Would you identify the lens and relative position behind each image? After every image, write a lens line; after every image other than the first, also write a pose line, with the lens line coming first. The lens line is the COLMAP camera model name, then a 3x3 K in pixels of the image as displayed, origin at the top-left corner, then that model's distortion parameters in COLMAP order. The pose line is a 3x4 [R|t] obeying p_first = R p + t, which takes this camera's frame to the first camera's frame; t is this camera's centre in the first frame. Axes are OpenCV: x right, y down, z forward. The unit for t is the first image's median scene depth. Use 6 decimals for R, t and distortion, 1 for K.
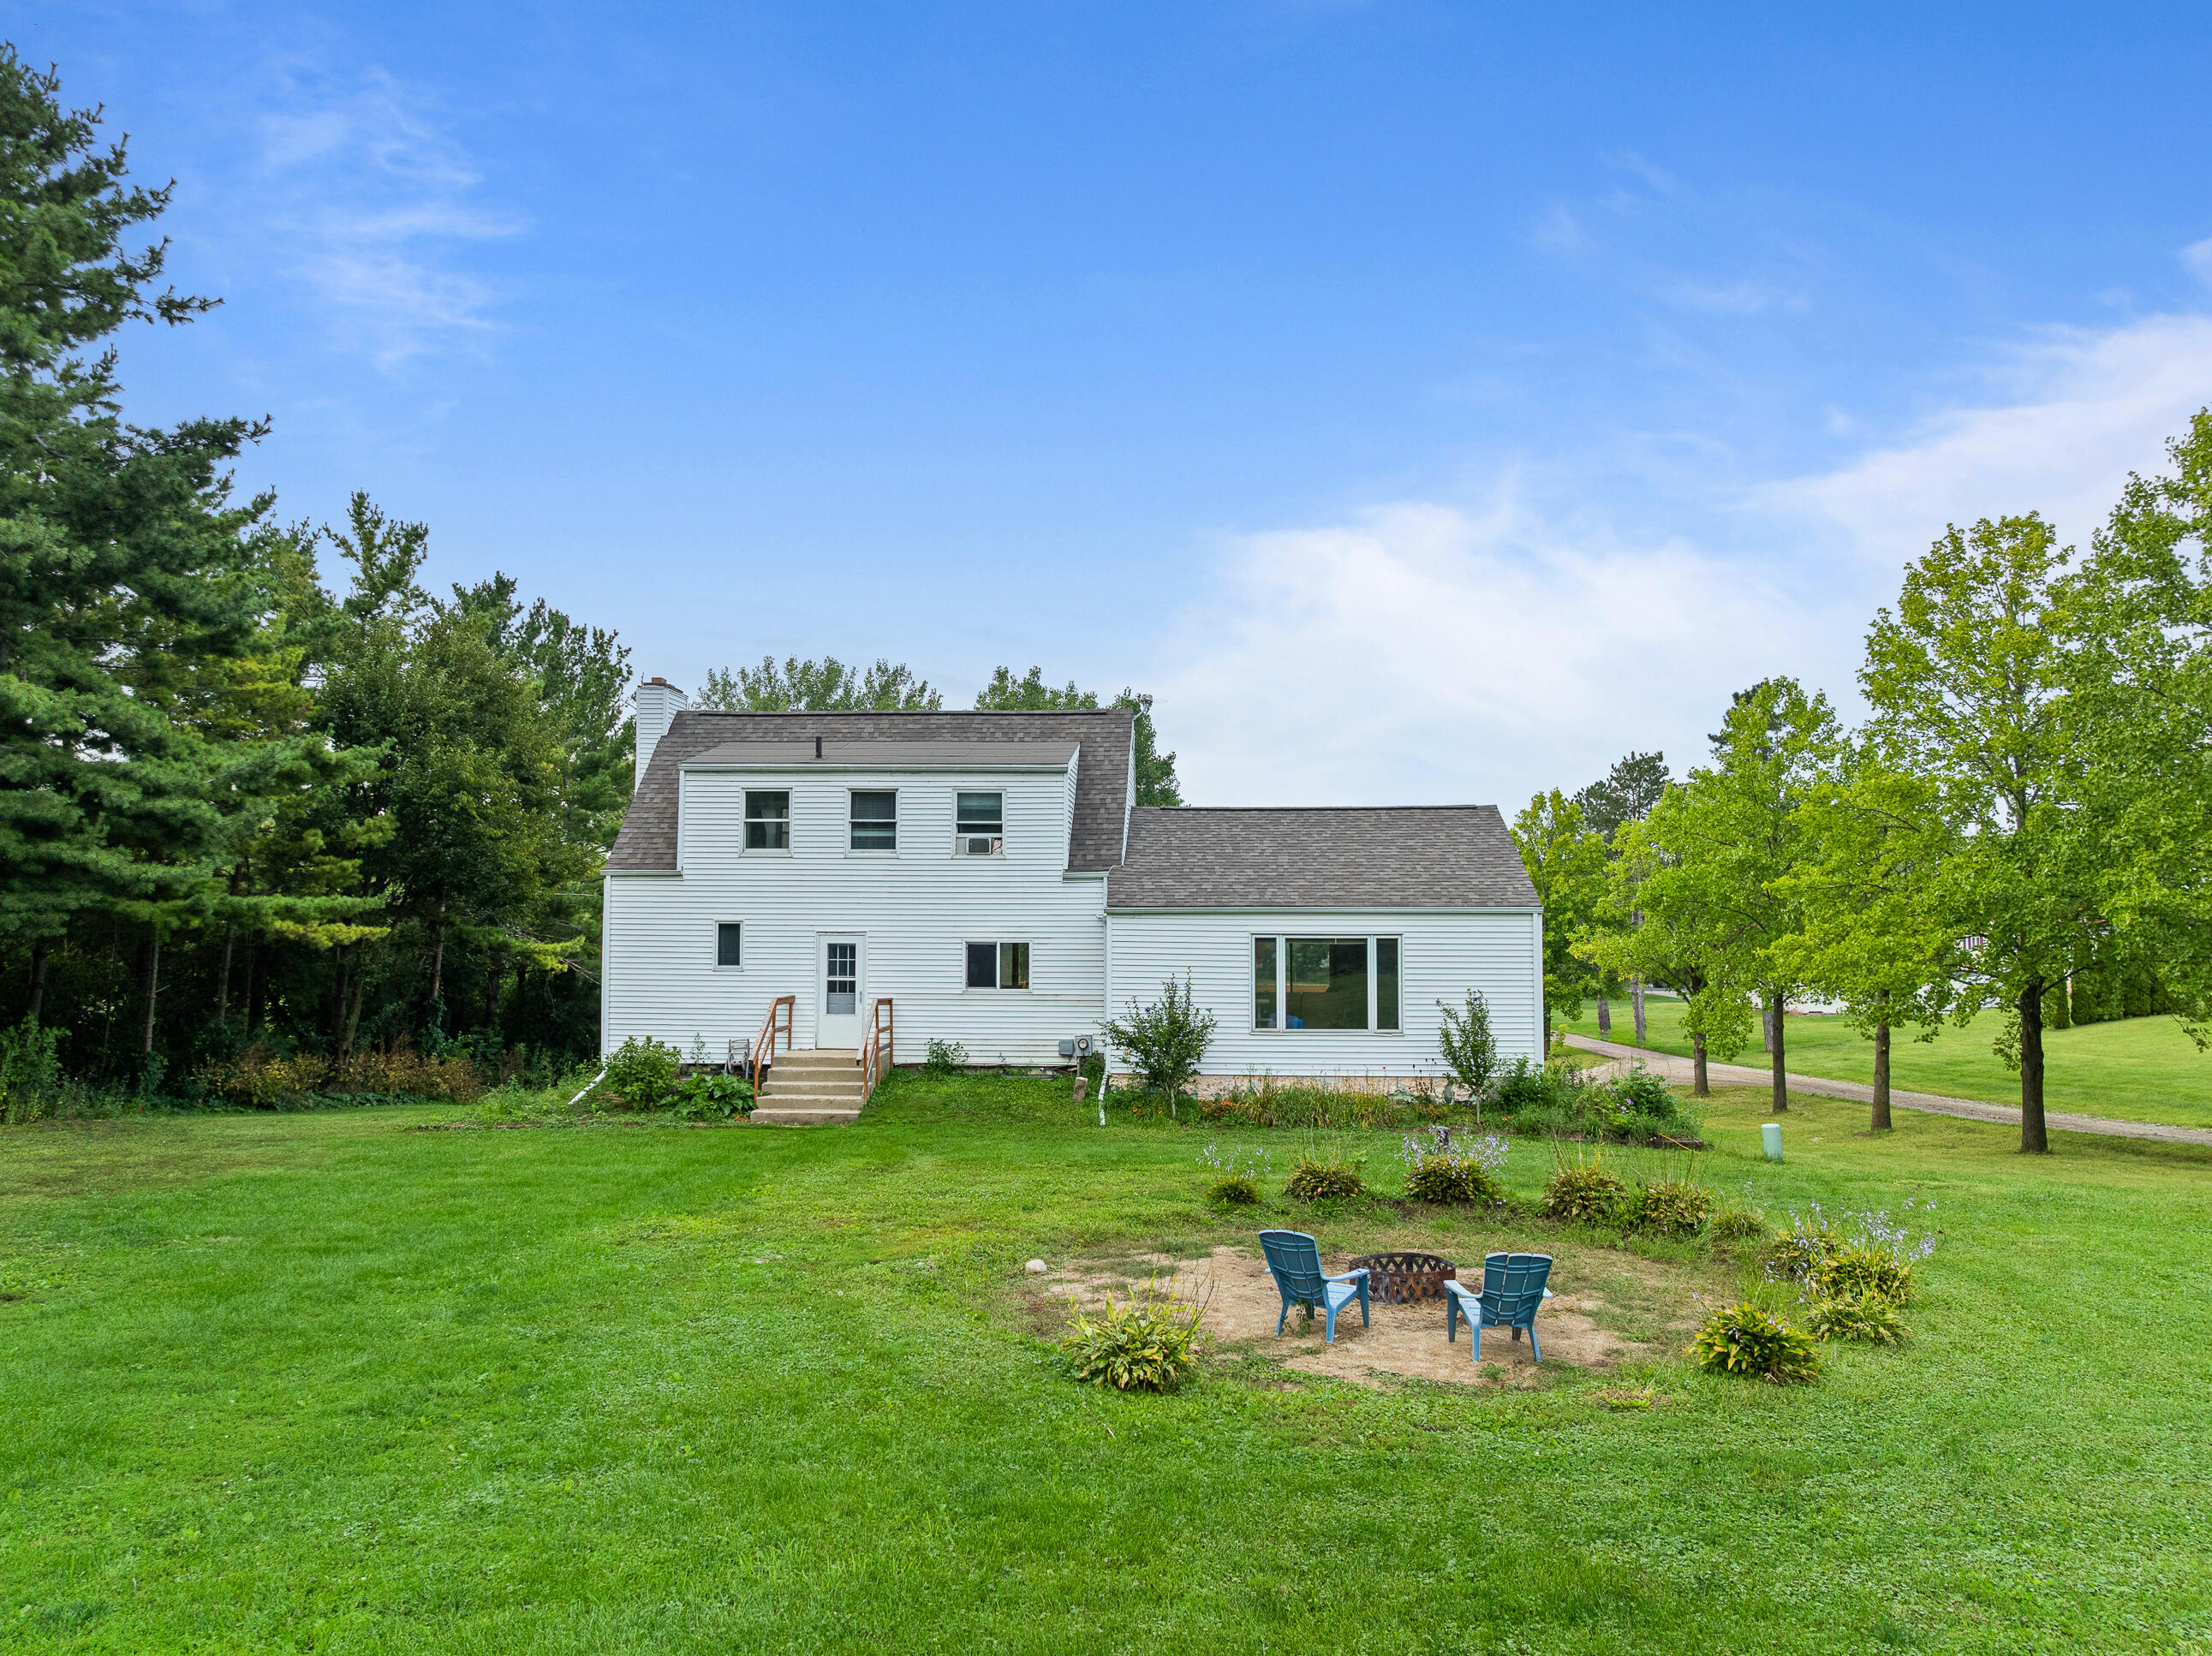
lens RADIAL K [[1578.4, 0, 1108.9], [0, 1578.4, 840.1], [0, 0, 1]] dist [-0.039962, 0.006029]
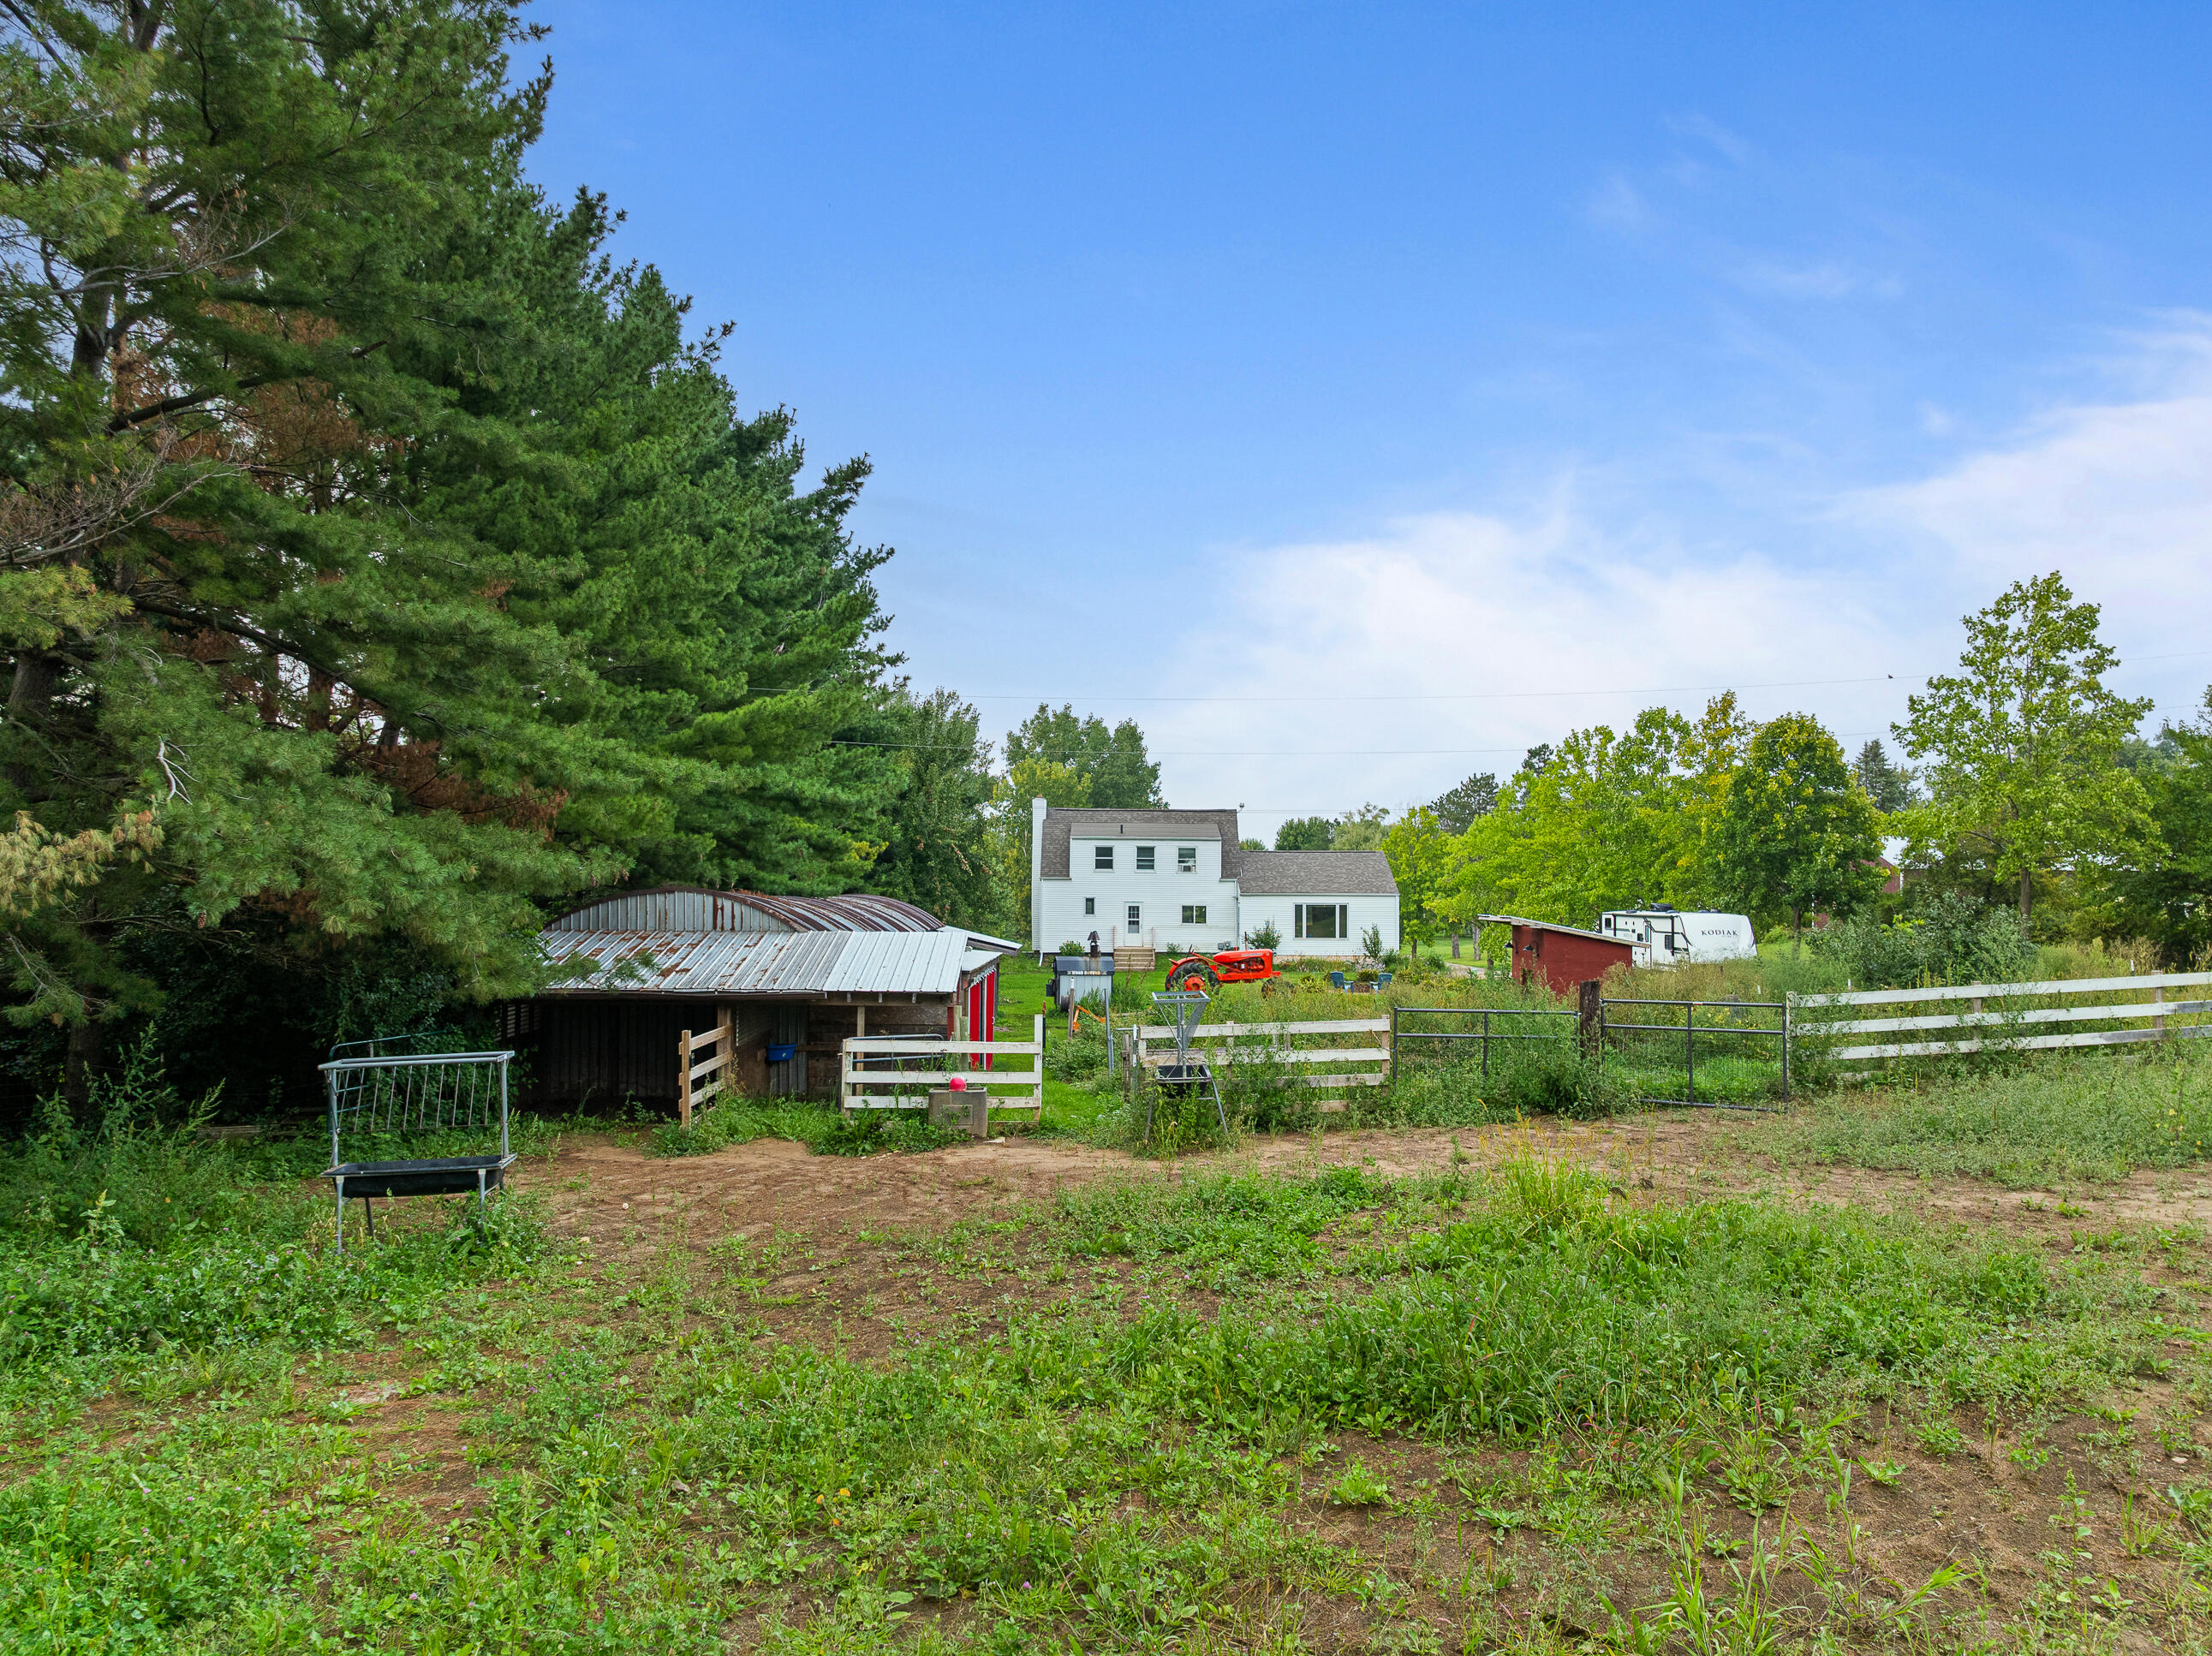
lens RADIAL K [[1578.4, 0, 1101.5], [0, 1578.4, 873.5], [0, 0, 1]] dist [-0.039962, 0.006029]
pose [[0.997937, 0.003751, 0.064084, -0.390181], [-0.007277, 0.998467, 0.054870, -0.130148], [-0.063780, -0.055223, 0.996435, -1.585143]]
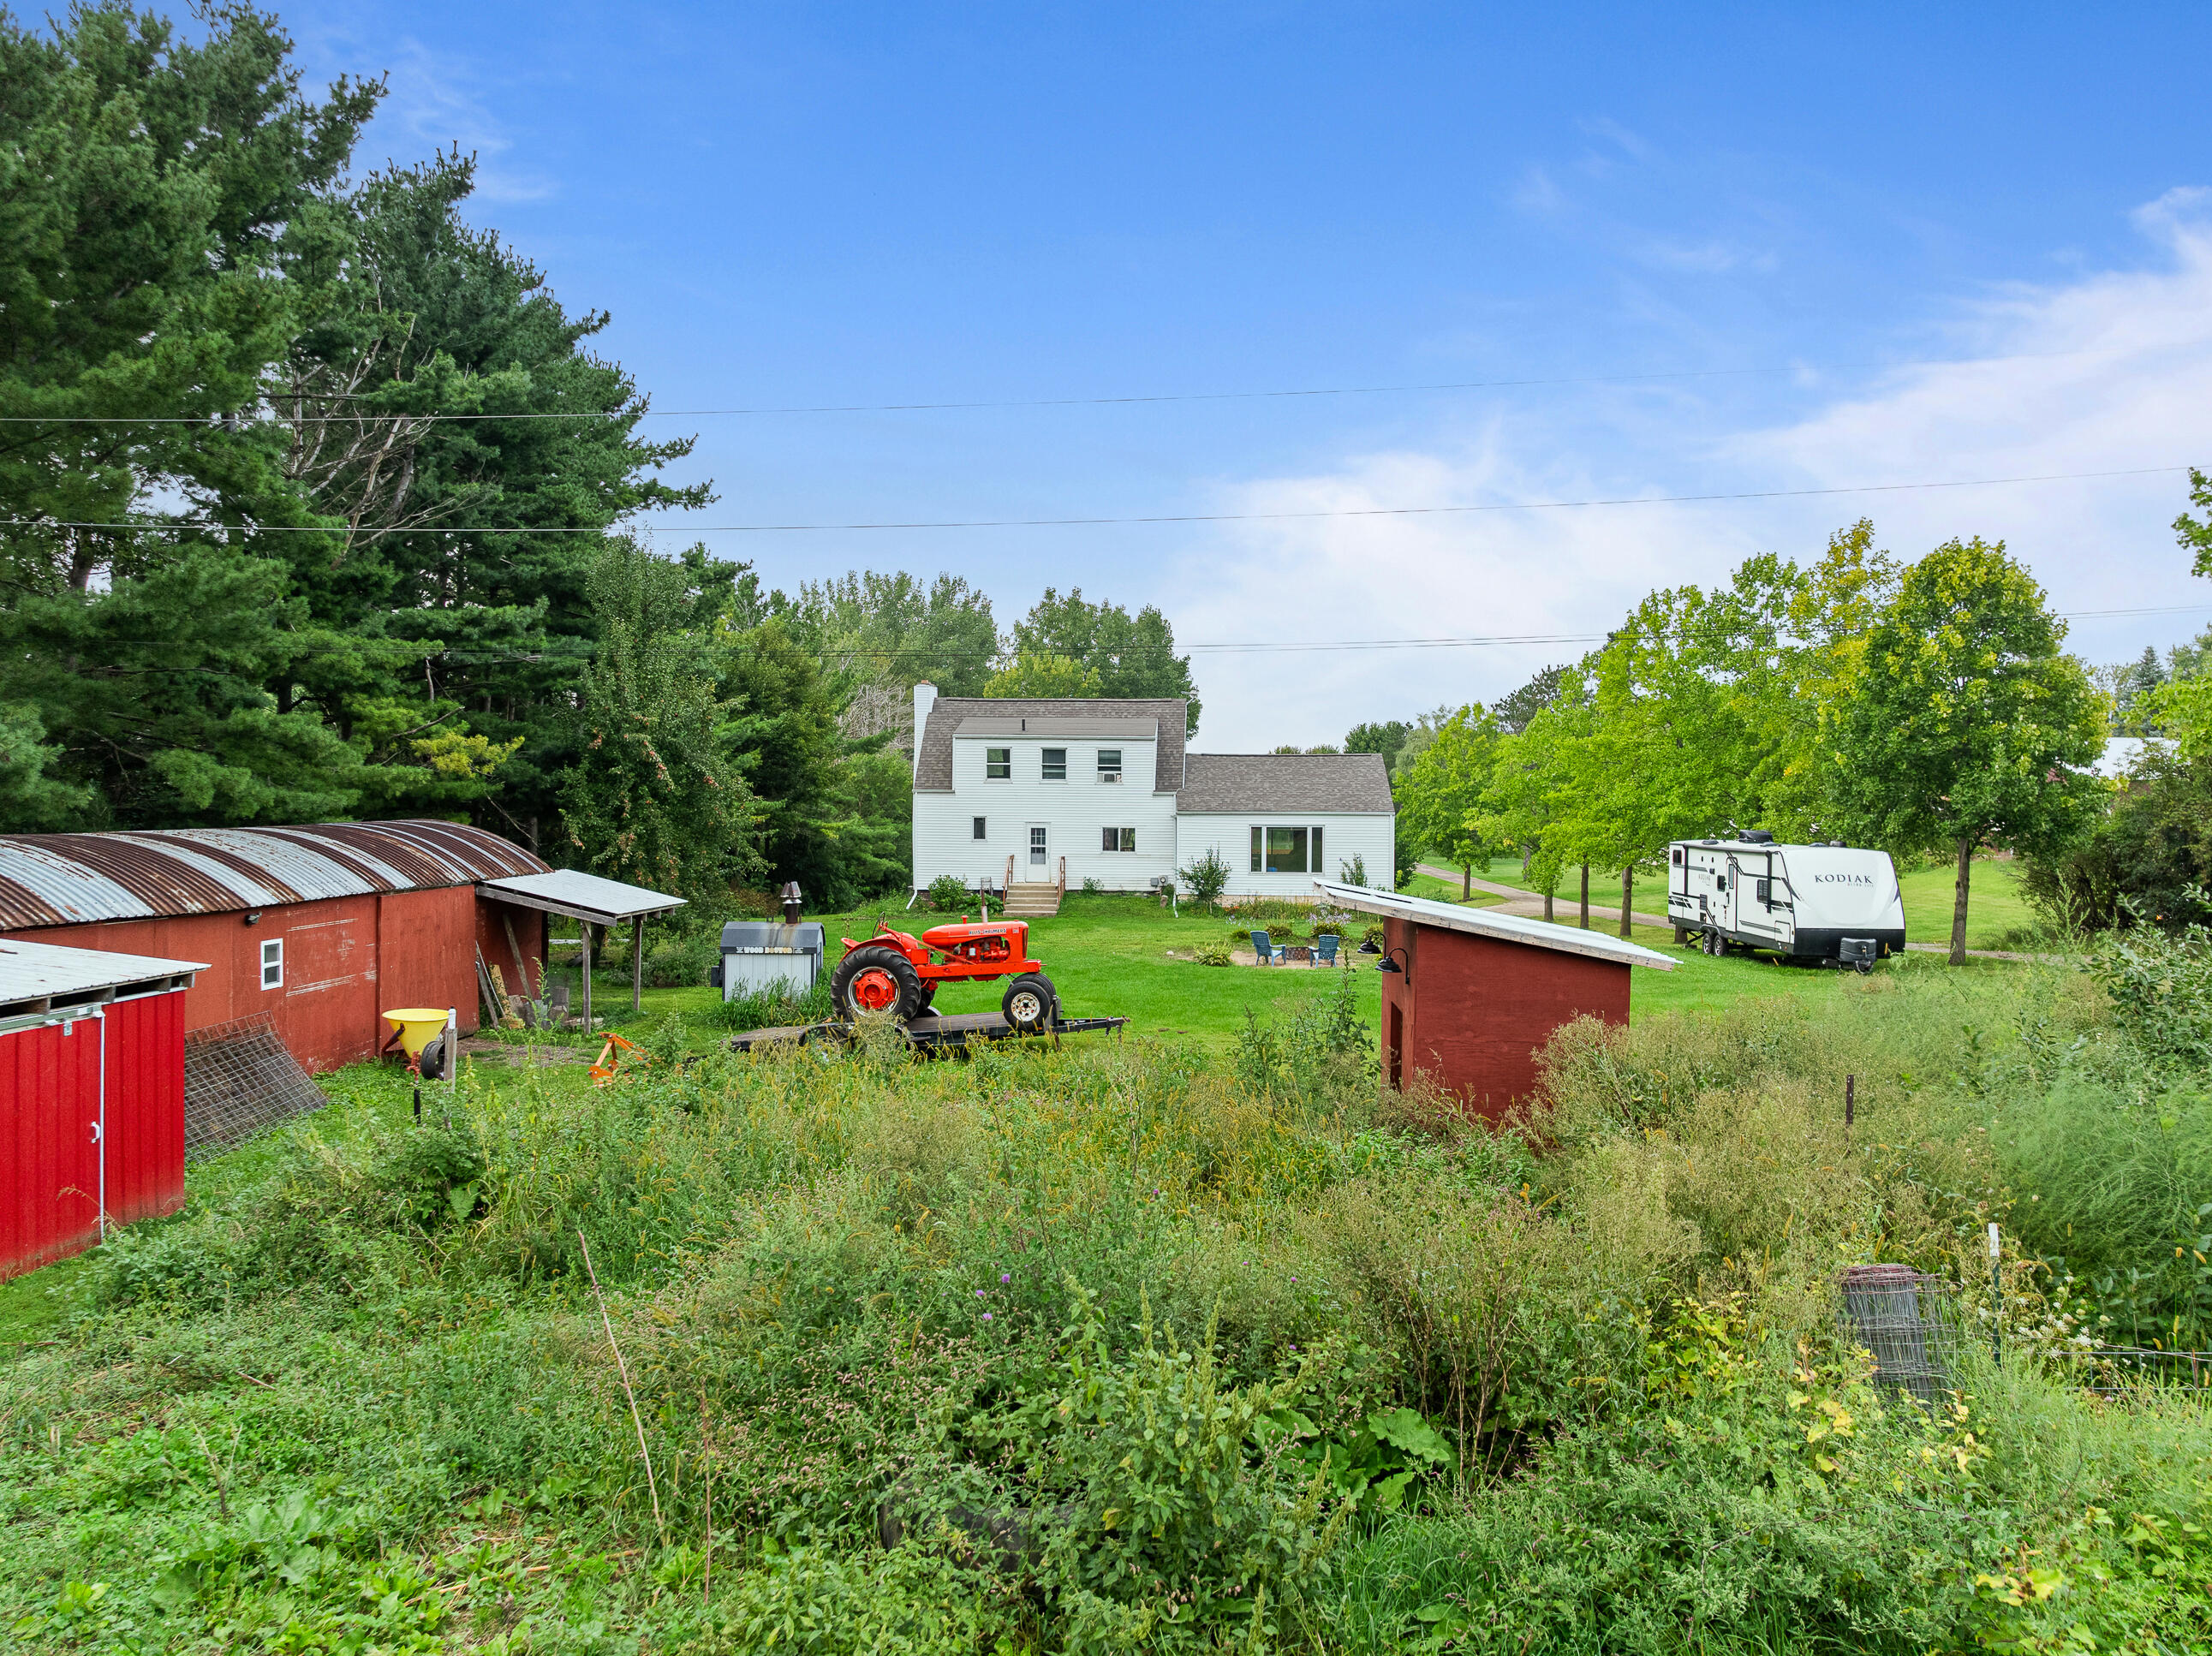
lens RADIAL K [[1578.4, 0, 1095.4], [0, 1578.4, 841.1], [0, 0, 1]] dist [-0.039962, 0.006029]
pose [[0.999965, 0.003889, -0.007450, -0.084755], [-0.003182, 0.995695, 0.092635, -0.098678], [0.007778, -0.092608, 0.995672, -0.937580]]
